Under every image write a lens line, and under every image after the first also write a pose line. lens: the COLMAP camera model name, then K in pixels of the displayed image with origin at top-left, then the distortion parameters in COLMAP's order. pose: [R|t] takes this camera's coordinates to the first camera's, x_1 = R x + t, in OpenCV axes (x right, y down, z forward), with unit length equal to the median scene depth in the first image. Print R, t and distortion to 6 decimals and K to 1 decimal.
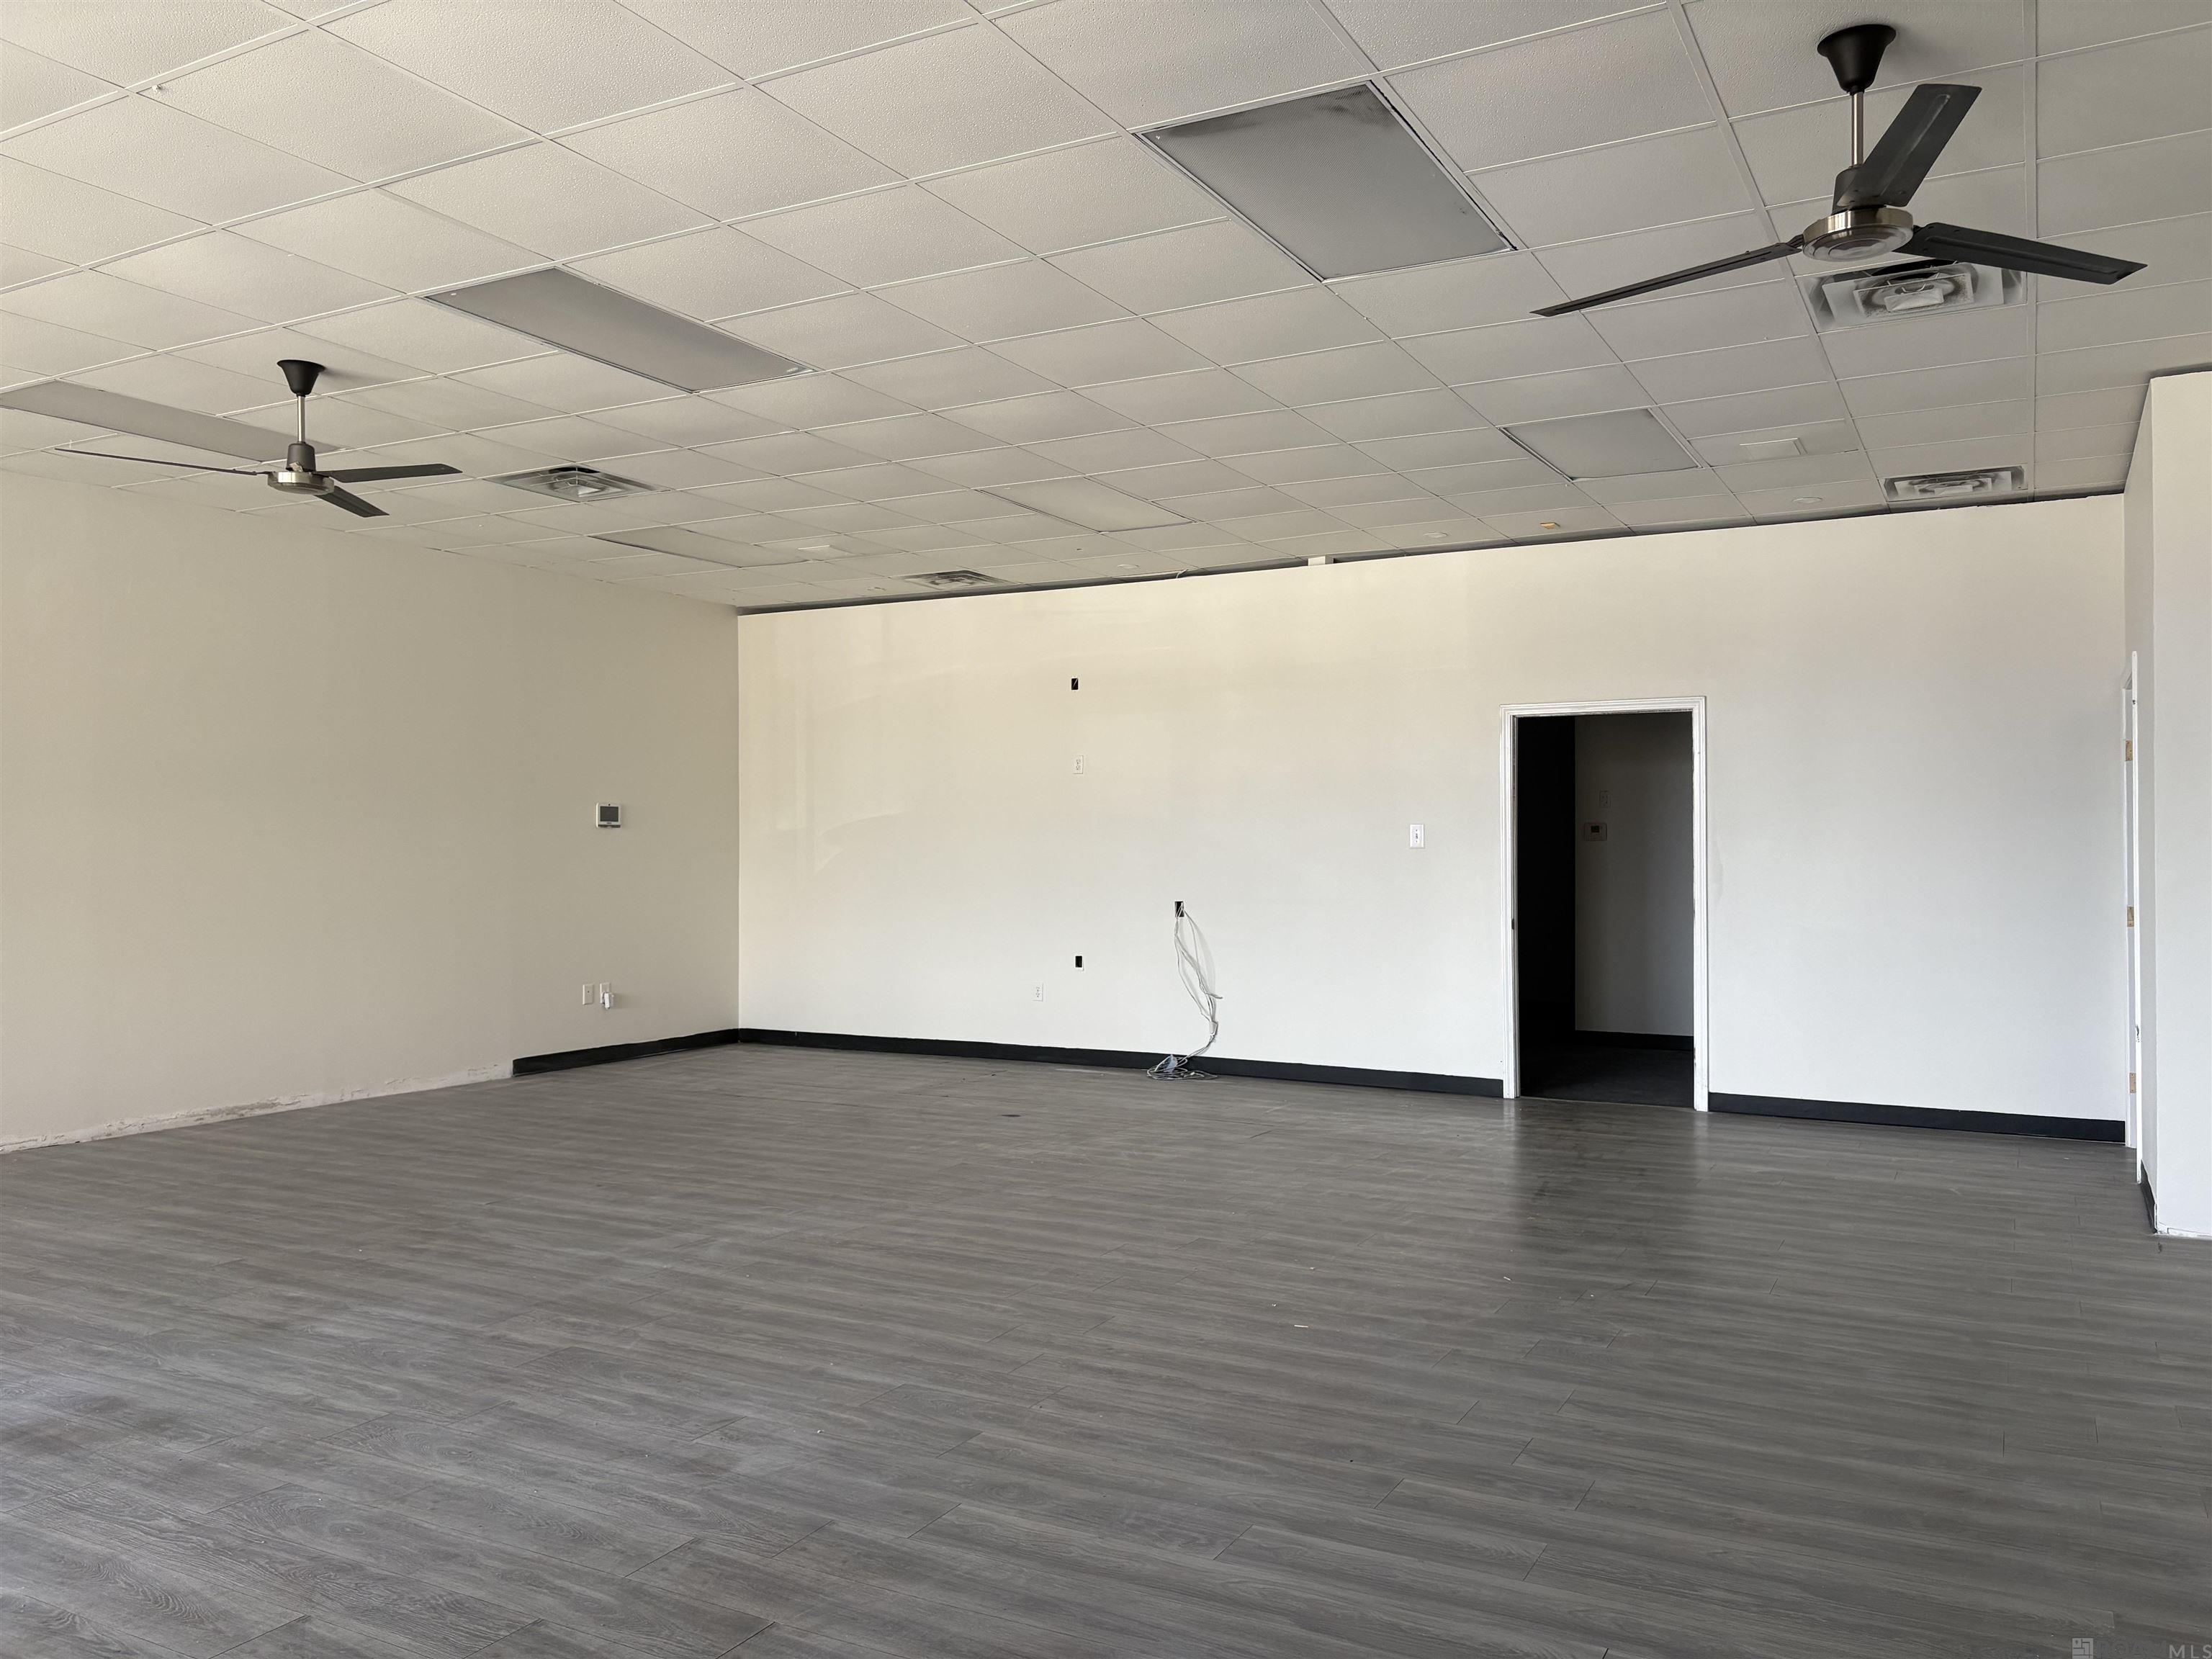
lens RADIAL K [[1682.7, 0, 1109.3], [0, 1682.7, 848.9], [0, 0, 1]] dist [0.036324, -0.027311]
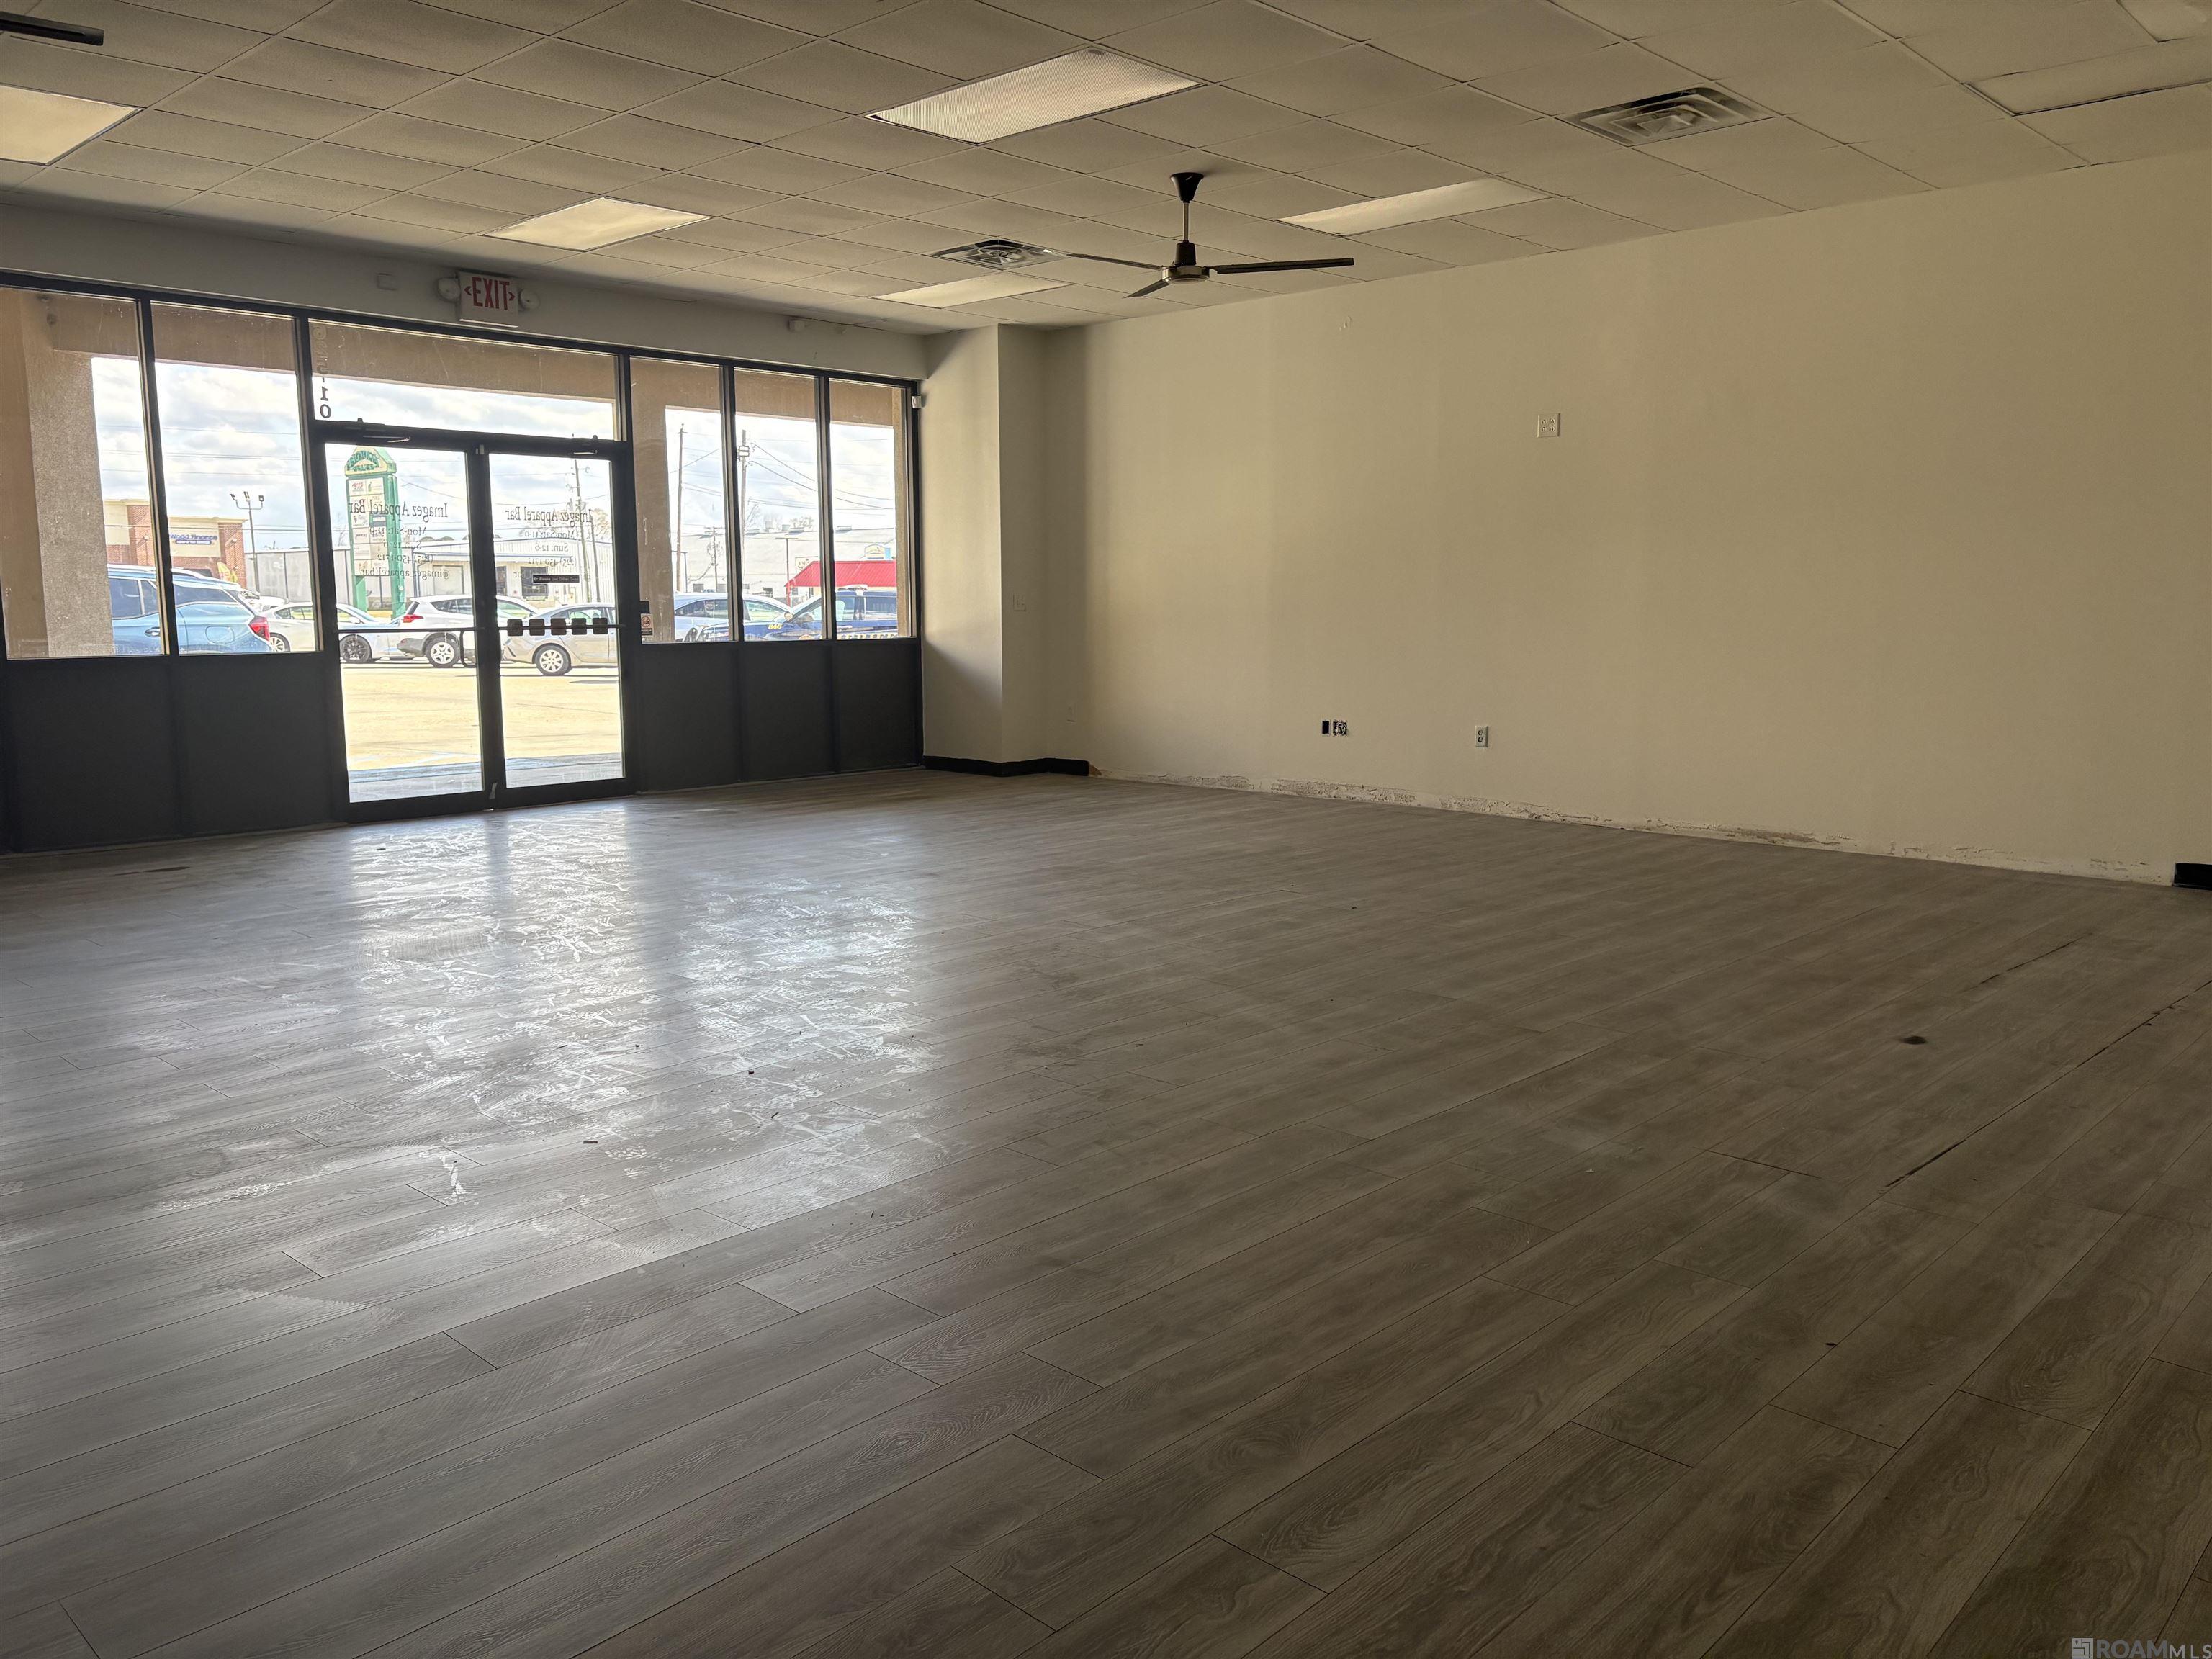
lens RADIAL K [[1682.7, 0, 1105.9], [0, 1682.7, 833.4], [0, 0, 1]] dist [0.036324, -0.027311]
pose [[-0.258145, 0.133435, -0.956847, 0.976545], [-0.003265, 0.990290, 0.138980, 0.025234], [0.966101, 0.039001, -0.255203, 1.555455]]
